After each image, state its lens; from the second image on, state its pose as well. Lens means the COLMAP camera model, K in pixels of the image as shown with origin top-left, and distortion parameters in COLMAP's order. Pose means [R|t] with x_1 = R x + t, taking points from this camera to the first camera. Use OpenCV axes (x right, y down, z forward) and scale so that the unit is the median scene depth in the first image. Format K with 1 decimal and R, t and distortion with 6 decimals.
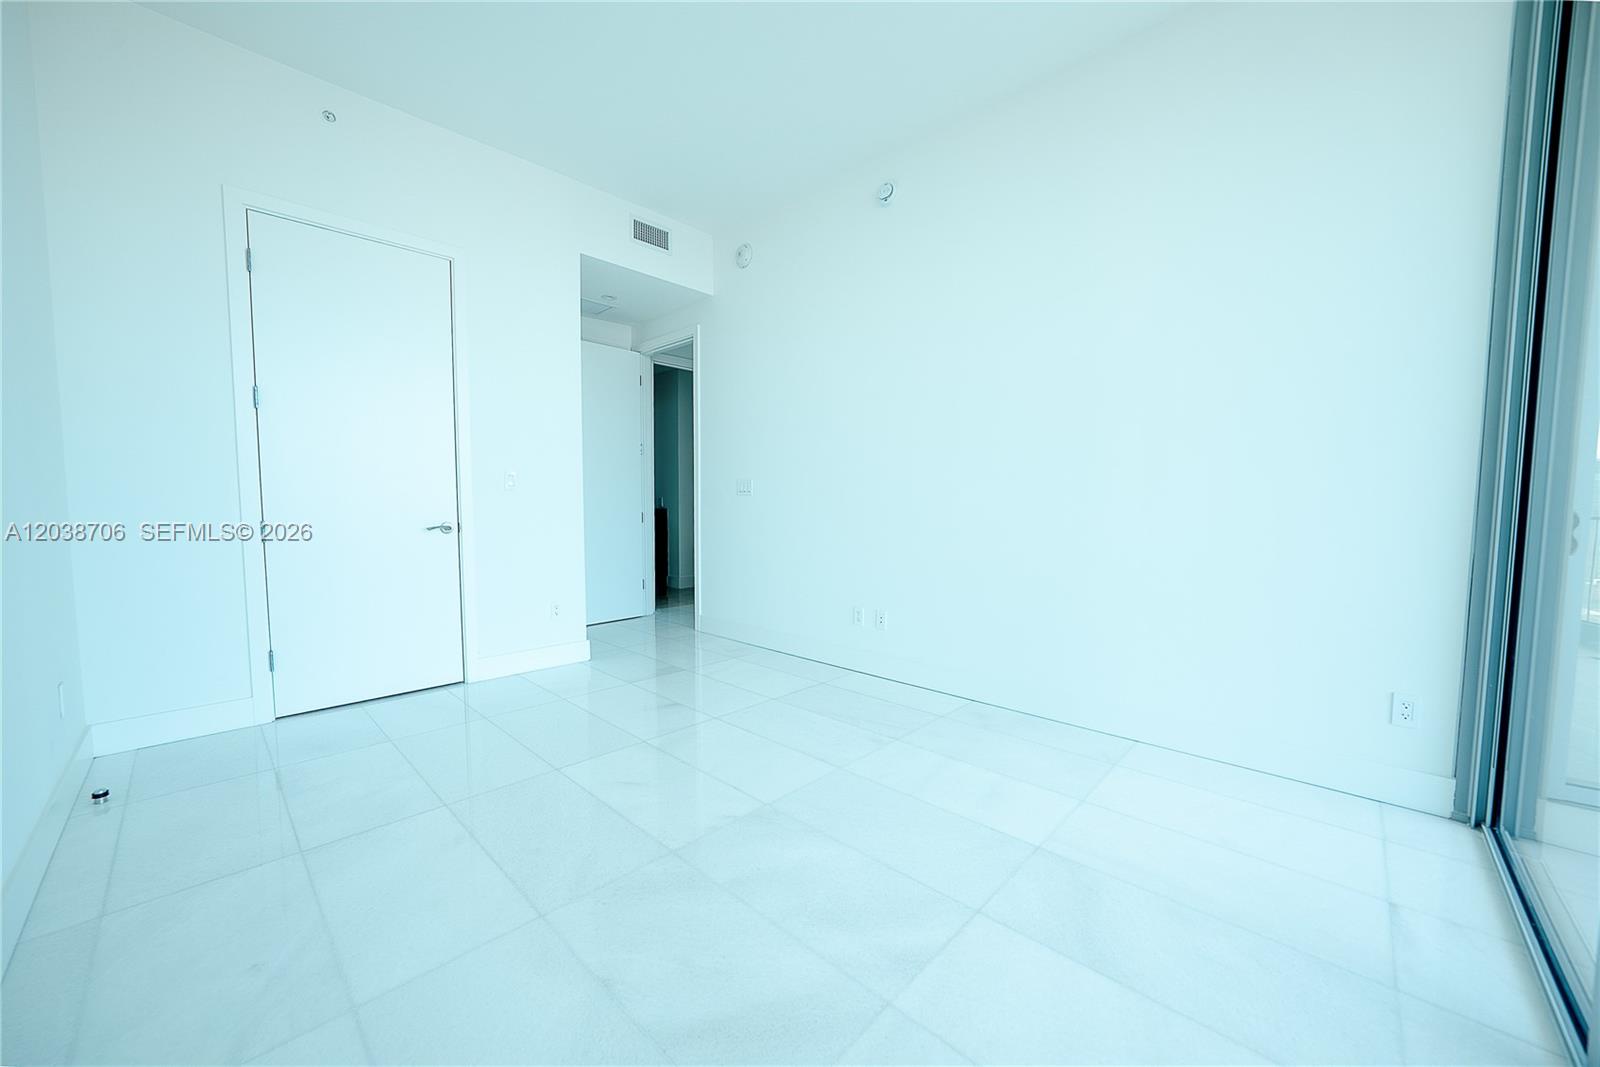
lens RADIAL K [[571.2, 0, 787.2], [0, 571.2, 534.6], [0, 0, 1]] dist [-0.011388, 0.001853]
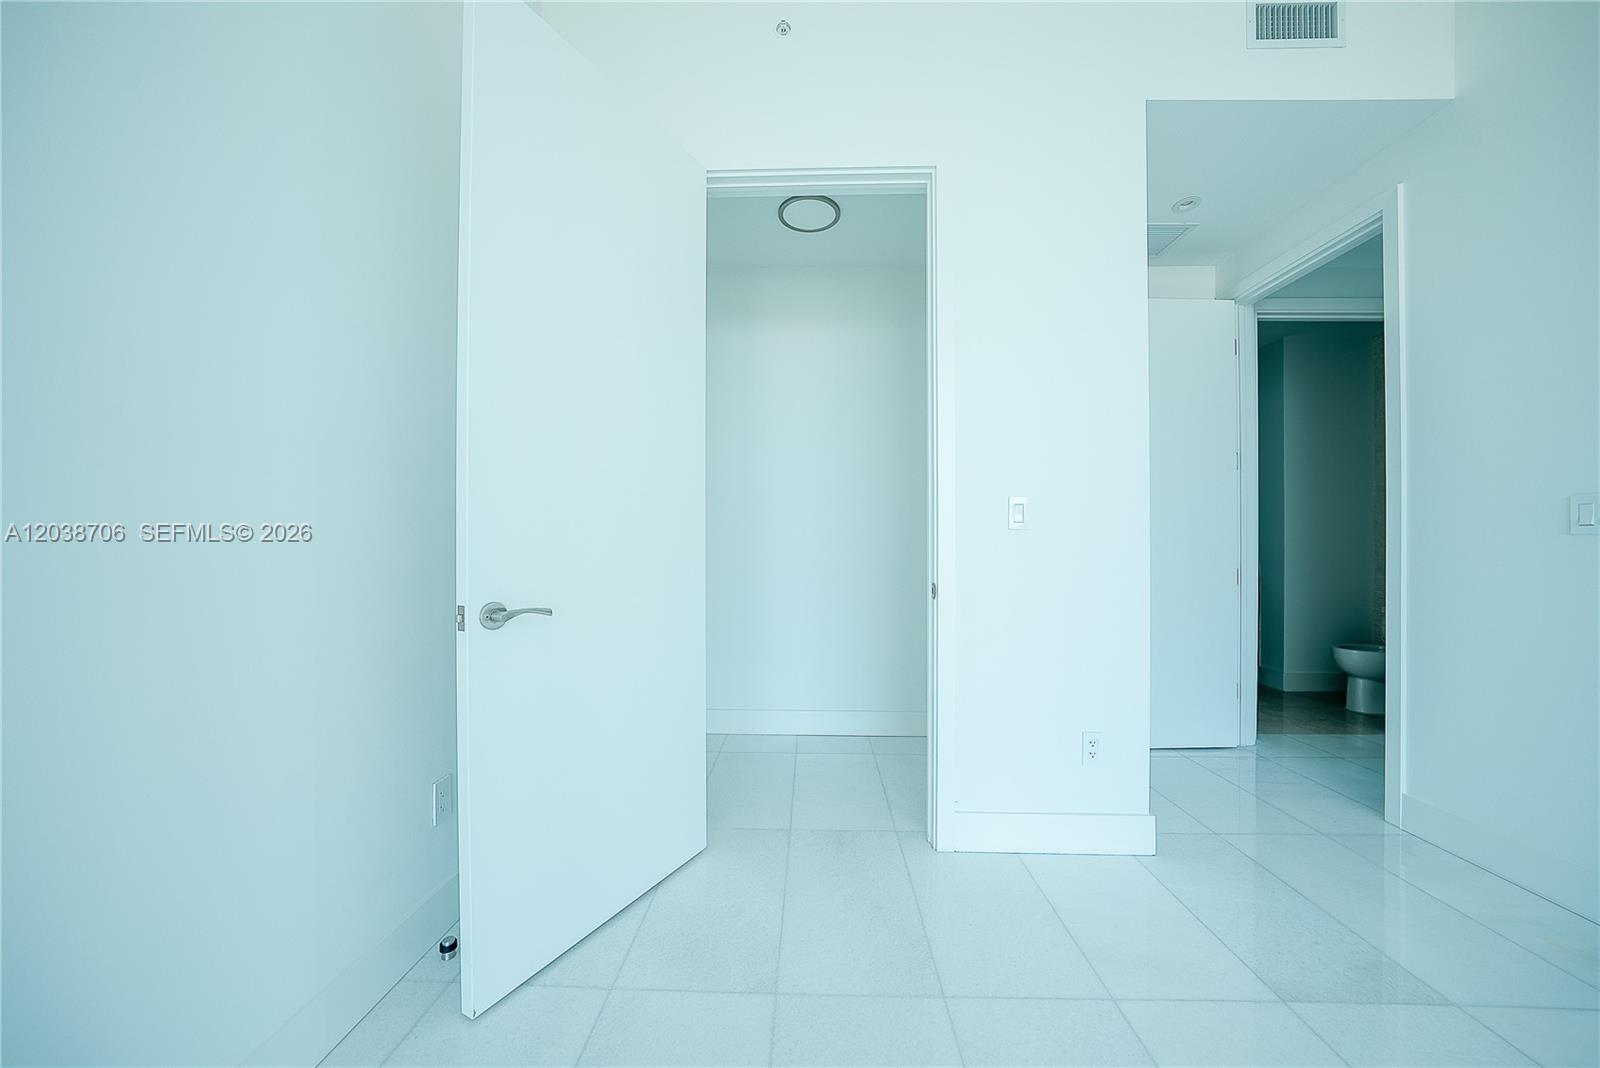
lens RADIAL K [[571.2, 0, 791.3], [0, 571.2, 534.3], [0, 0, 1]] dist [-0.011388, 0.001853]
pose [[0.671197, -0.002517, -0.741274, -0.148968], [-0.054090, 0.997162, -0.052362, -0.021277], [0.739303, 0.075241, 0.669156, 0.312828]]
